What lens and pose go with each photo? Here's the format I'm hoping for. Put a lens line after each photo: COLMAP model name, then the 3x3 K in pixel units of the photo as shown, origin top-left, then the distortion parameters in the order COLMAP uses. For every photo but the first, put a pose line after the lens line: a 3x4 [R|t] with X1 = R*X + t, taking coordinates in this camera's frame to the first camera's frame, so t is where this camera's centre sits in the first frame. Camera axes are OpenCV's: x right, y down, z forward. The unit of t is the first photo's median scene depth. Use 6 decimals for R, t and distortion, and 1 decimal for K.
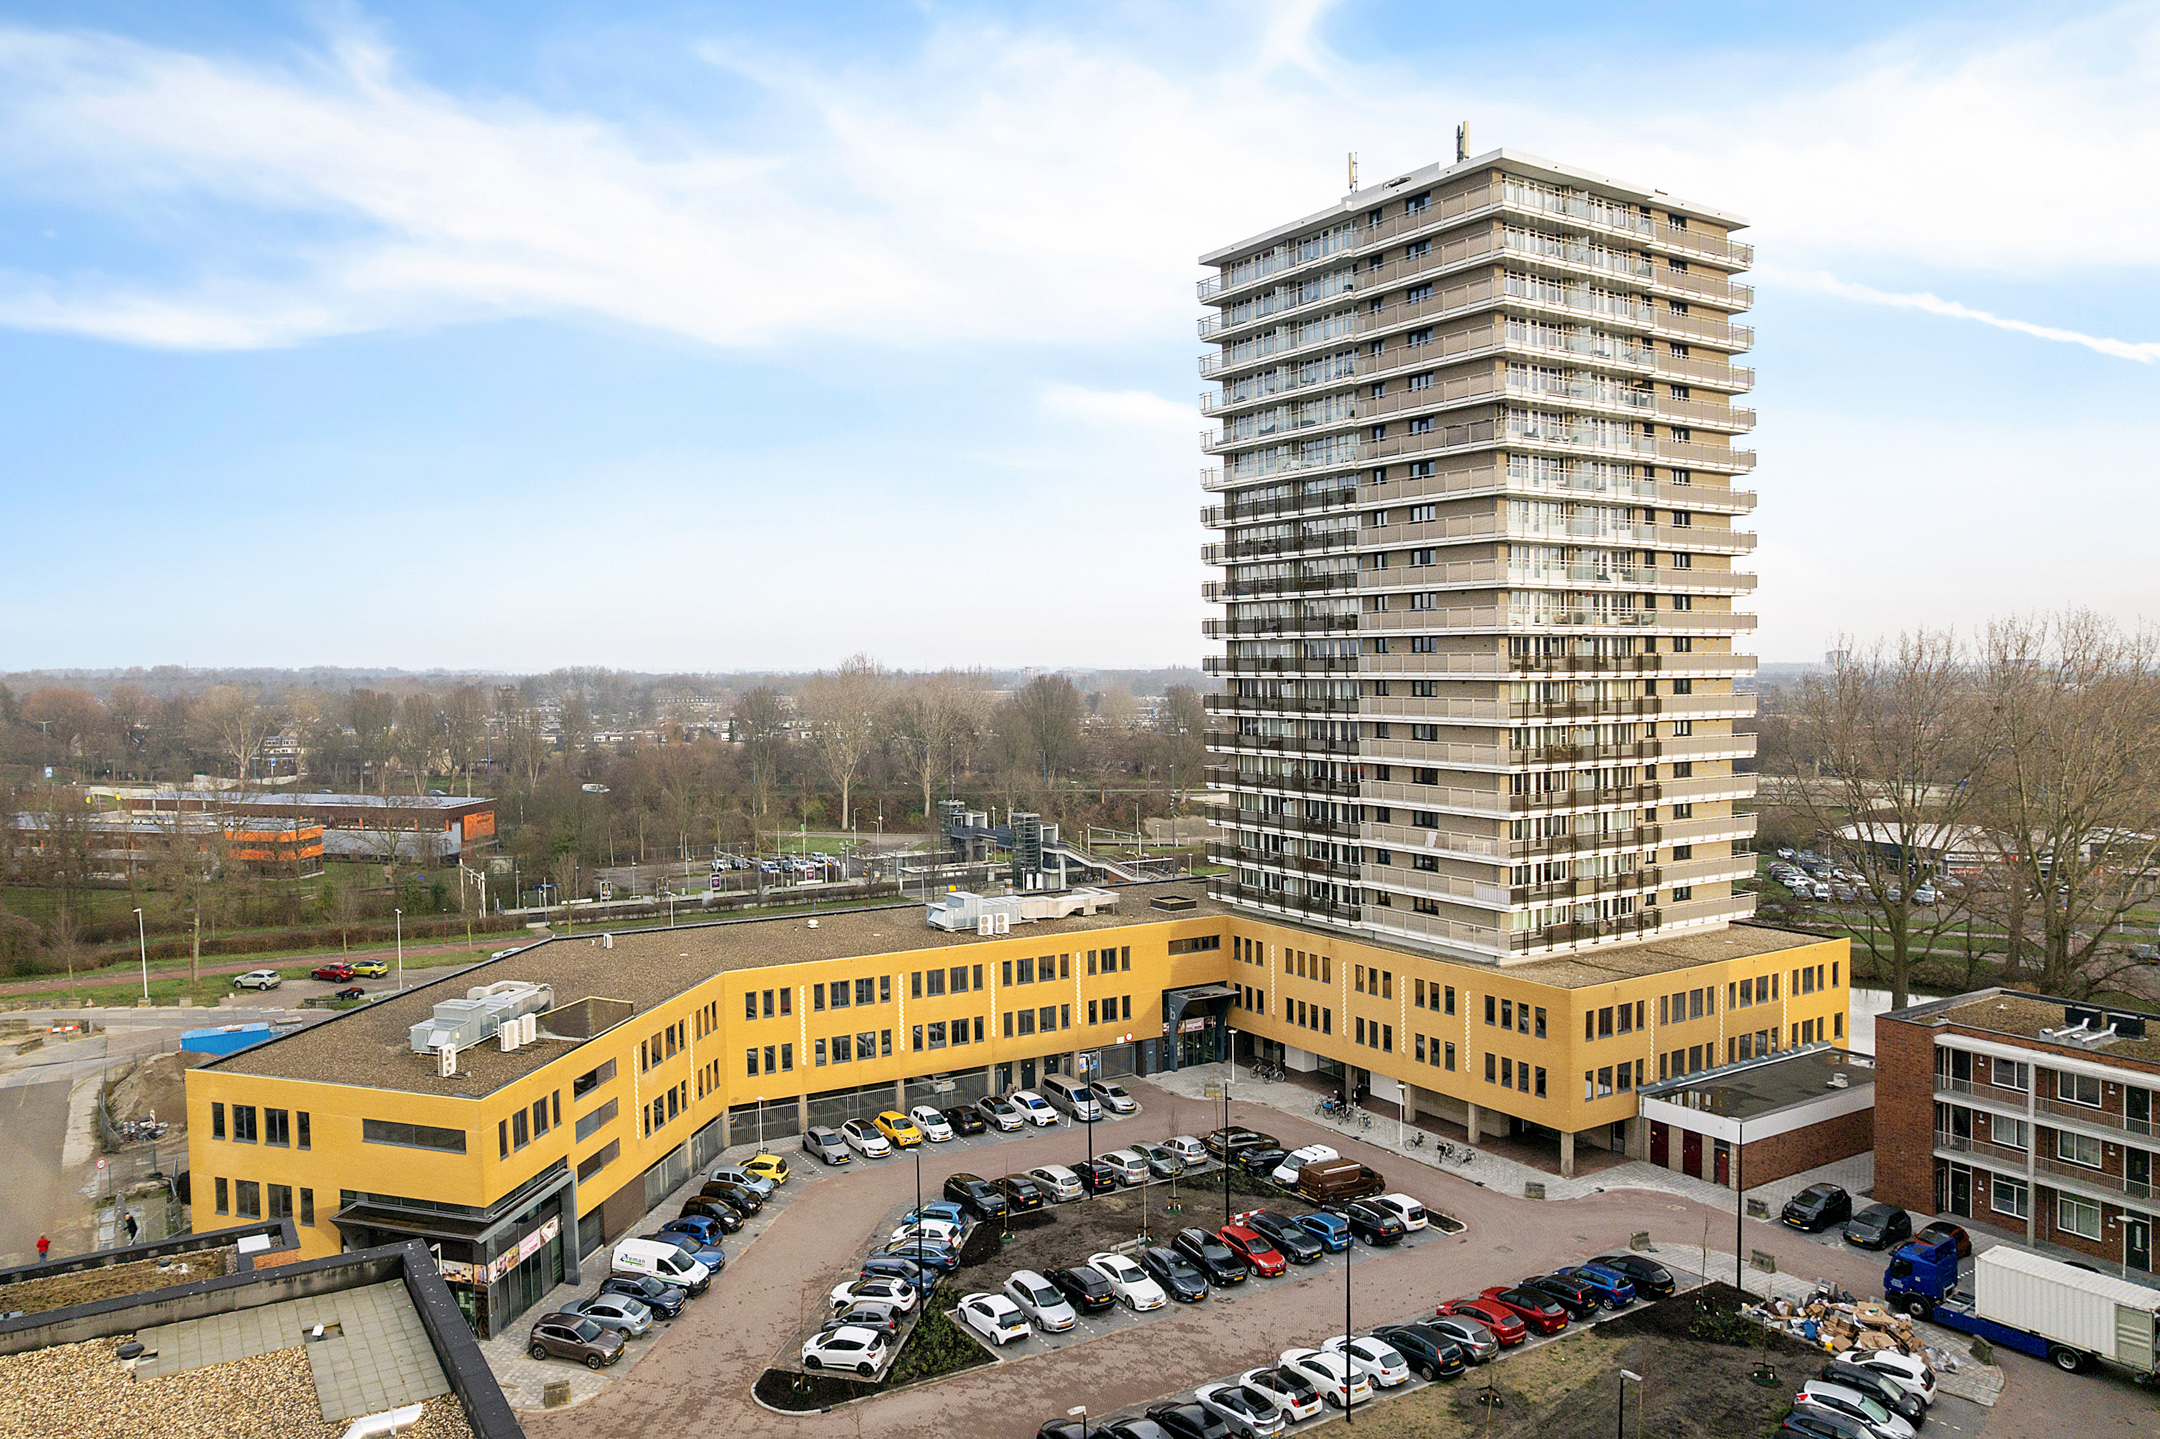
lens RADIAL K [[1391.3, 0, 1080.0], [0, 1391.3, 719.5], [0, 0, 1]] dist [0.003270, 0.041763]
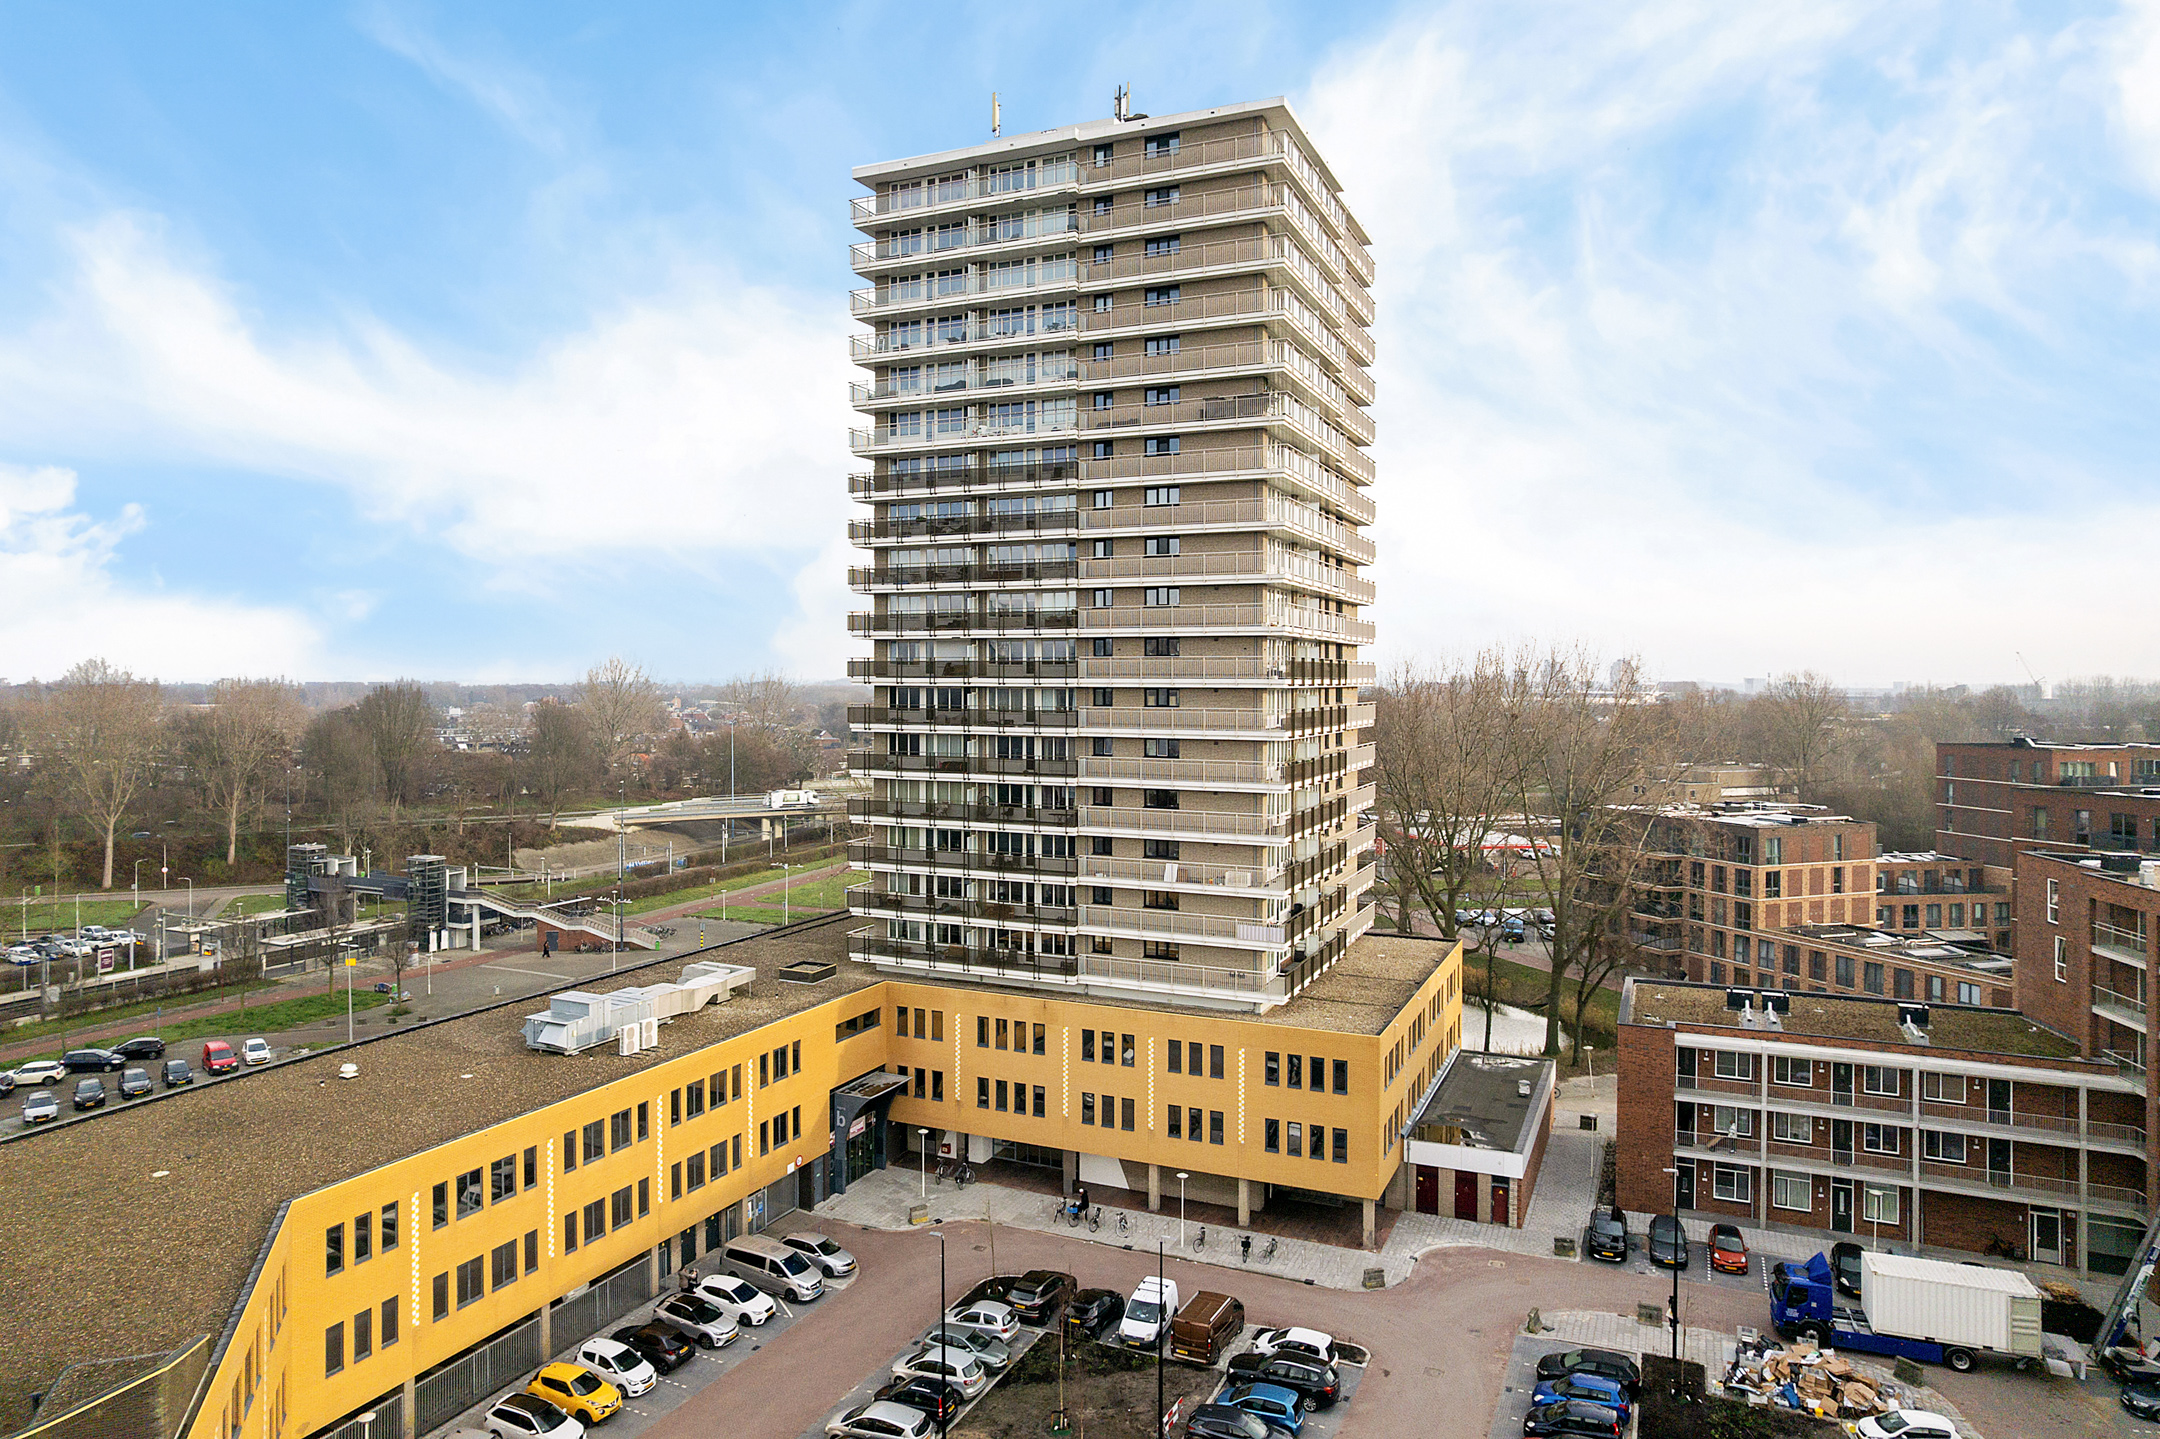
lens RADIAL K [[1351.6, 0, 1078.0], [0, 1351.6, 656.3], [0, 0, 1]] dist [-0.008692, 0.002390]
pose [[0.867268, 0.010760, 0.497726, -0.209454], [0.015104, 0.998737, -0.047910, -0.008250], [-0.497613, 0.049068, 0.866010, 0.289443]]
